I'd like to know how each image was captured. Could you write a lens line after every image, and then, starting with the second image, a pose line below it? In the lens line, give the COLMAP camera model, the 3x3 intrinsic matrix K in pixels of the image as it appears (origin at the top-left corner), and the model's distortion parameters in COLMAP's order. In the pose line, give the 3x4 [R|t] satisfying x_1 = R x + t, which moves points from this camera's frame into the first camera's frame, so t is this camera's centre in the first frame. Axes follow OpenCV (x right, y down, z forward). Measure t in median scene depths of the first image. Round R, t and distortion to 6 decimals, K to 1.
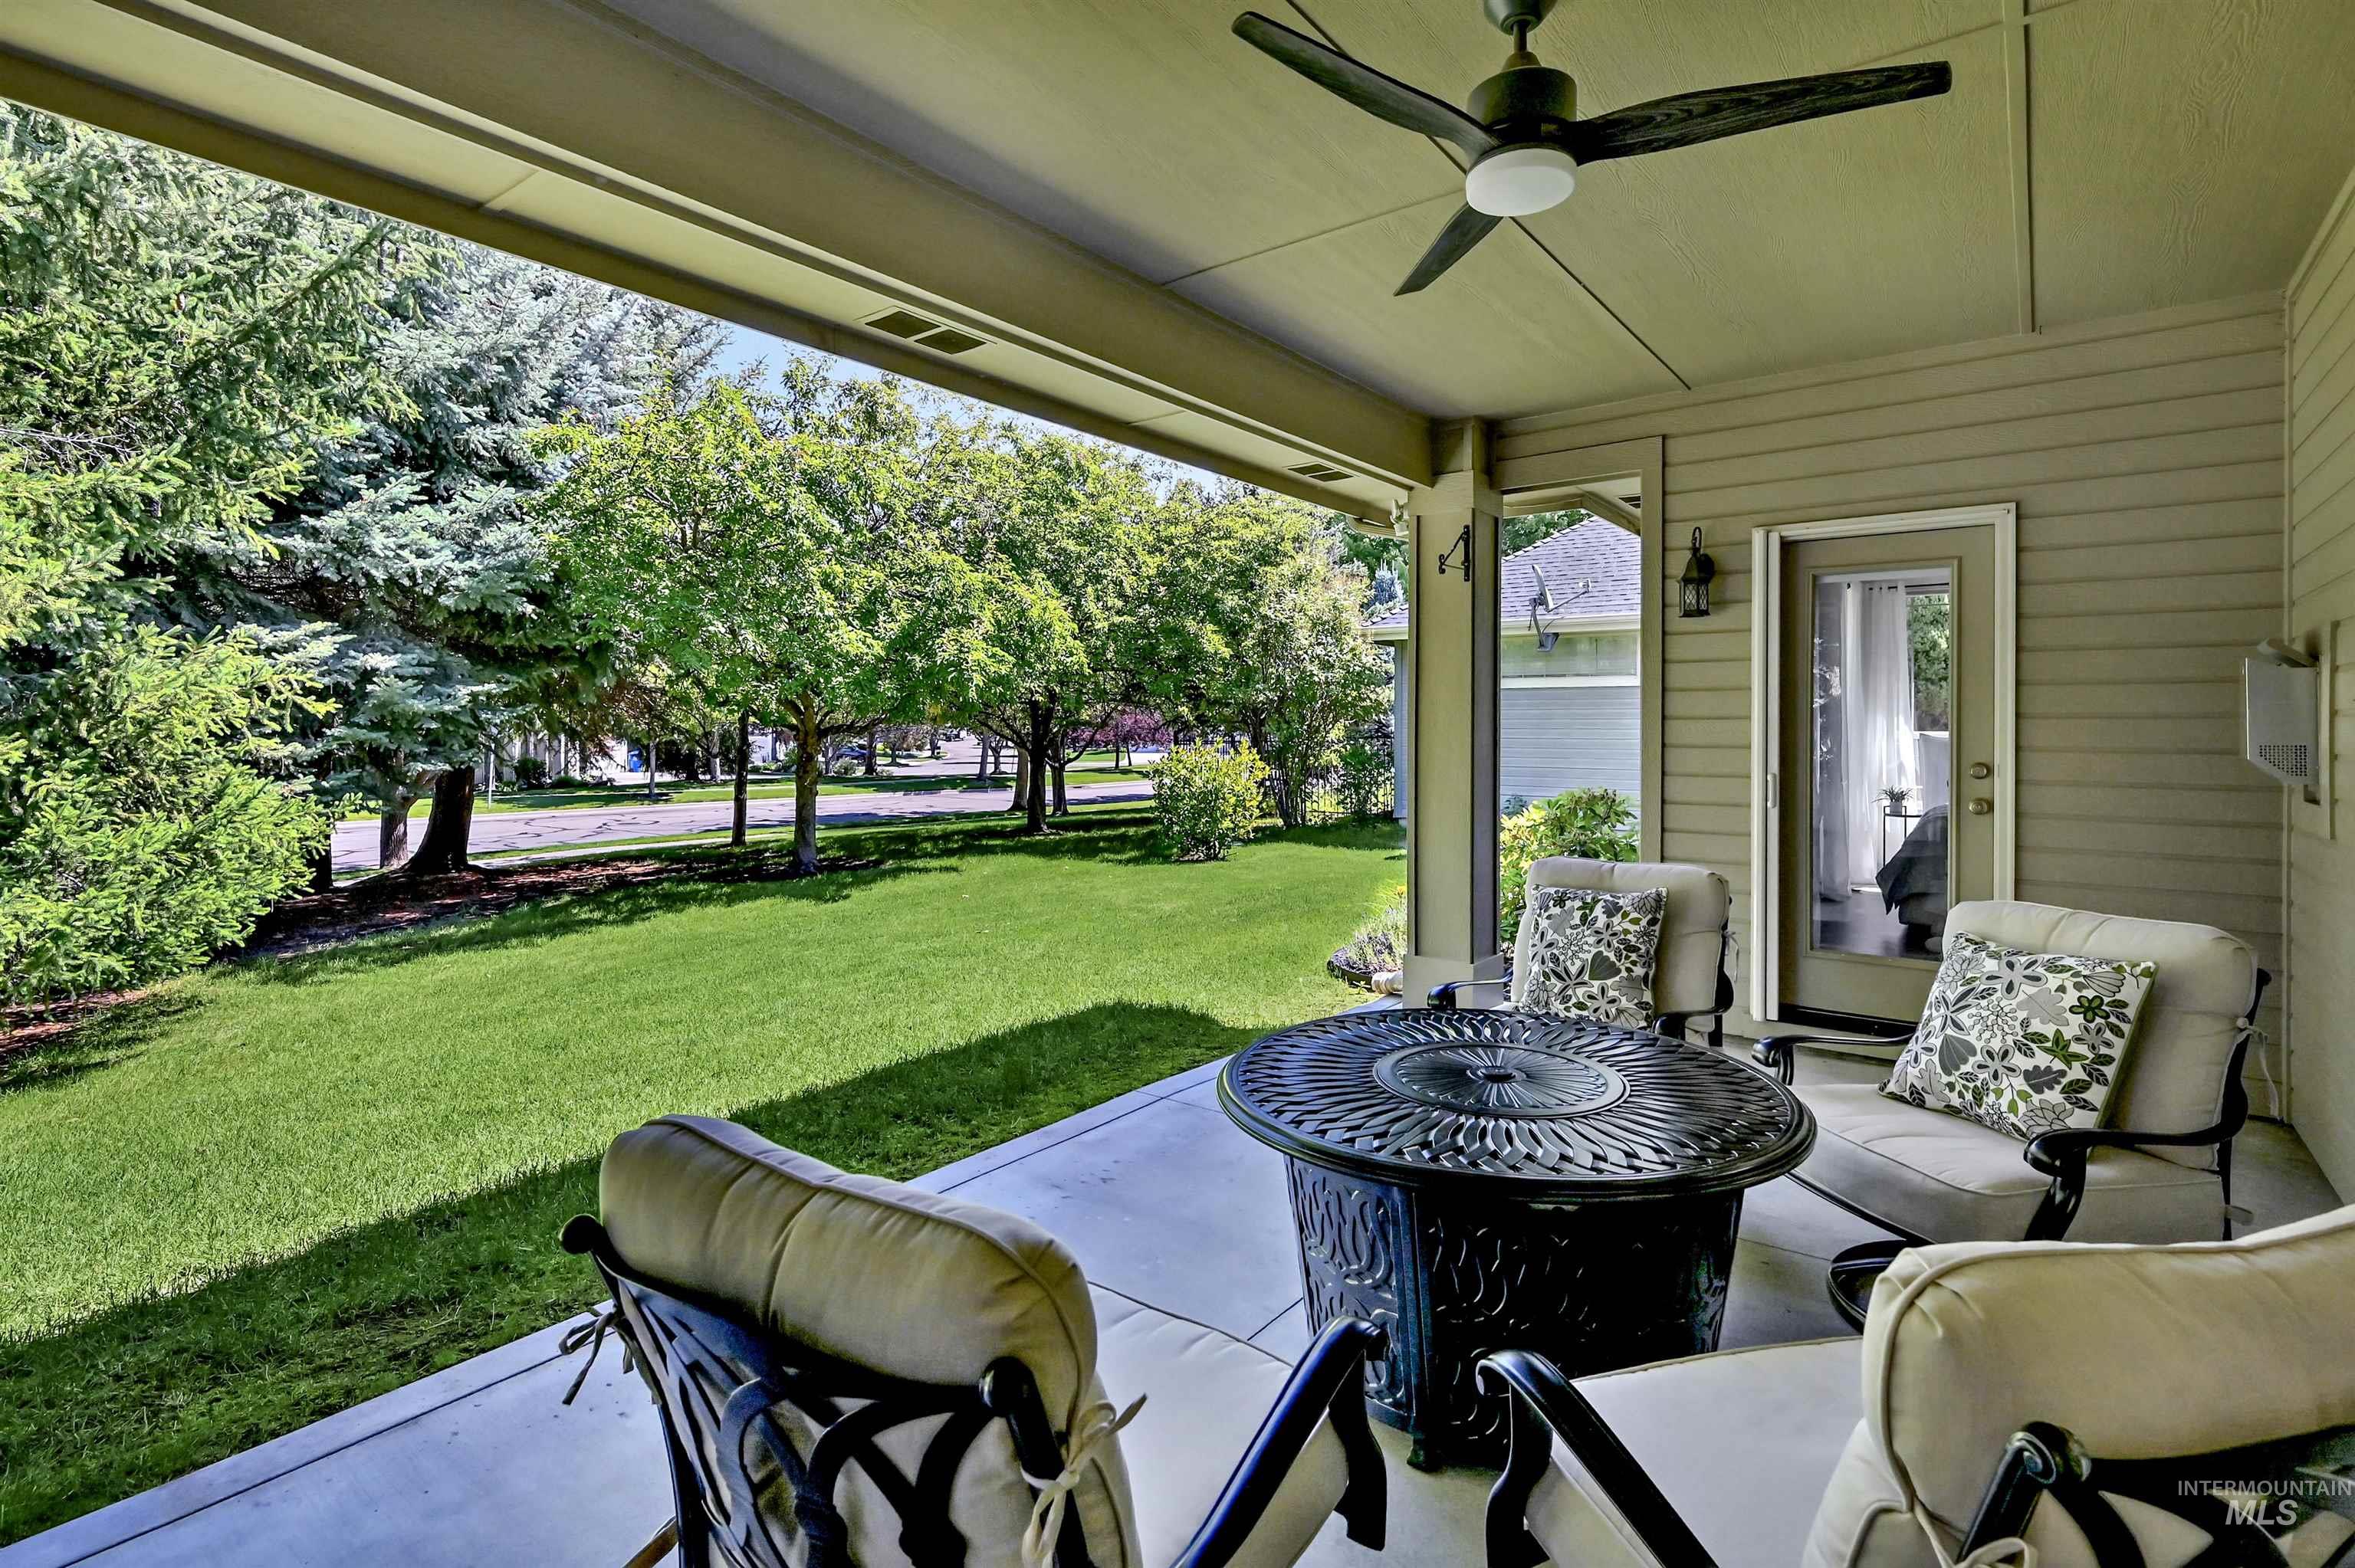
lens RADIAL K [[1085.0, 0, 1219.0], [0, 1085.0, 770.5], [0, 0, 1]] dist [0.000995, 0.000967]
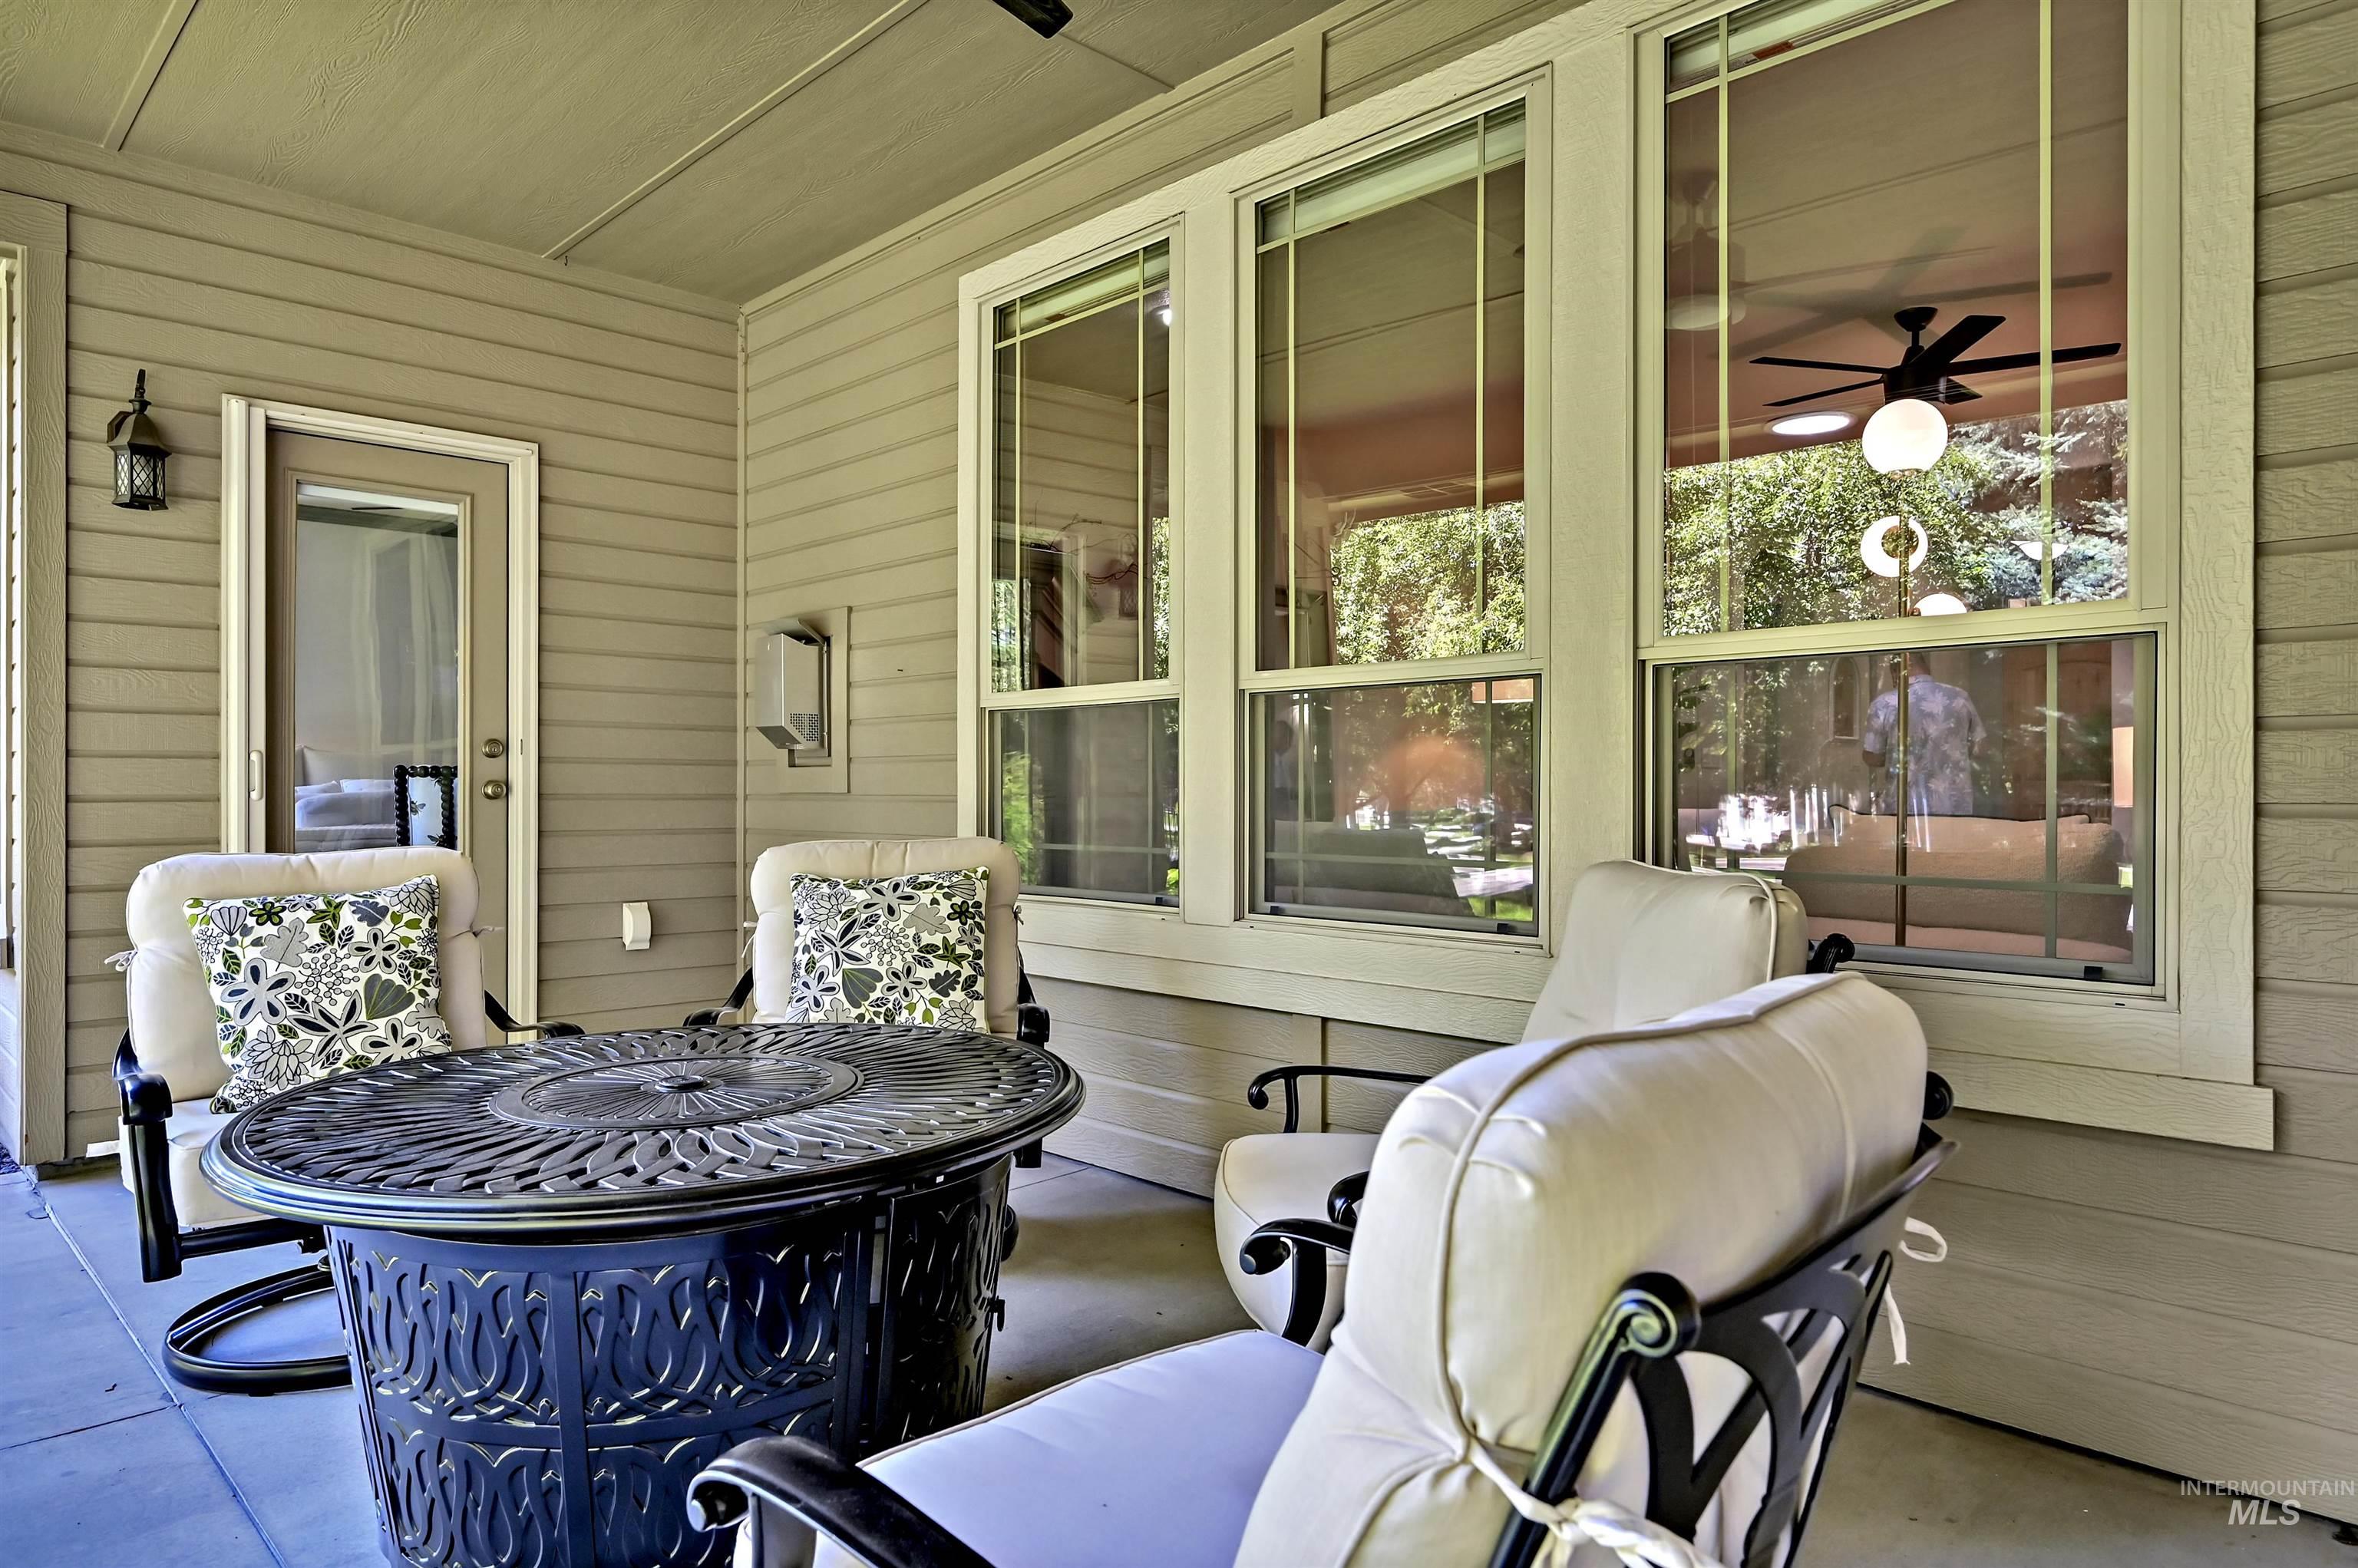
lens RADIAL K [[1497.5, 0, 1179.0], [0, 1497.5, 784.0], [0, 0, 1]] dist [0.005792, 0.003279]
pose [[0.189295, 0.004075, 0.981912, -0.466353], [0.037602, 0.999228, -0.011396, 0.080177], [-0.981200, 0.039079, 0.188995, 0.345308]]
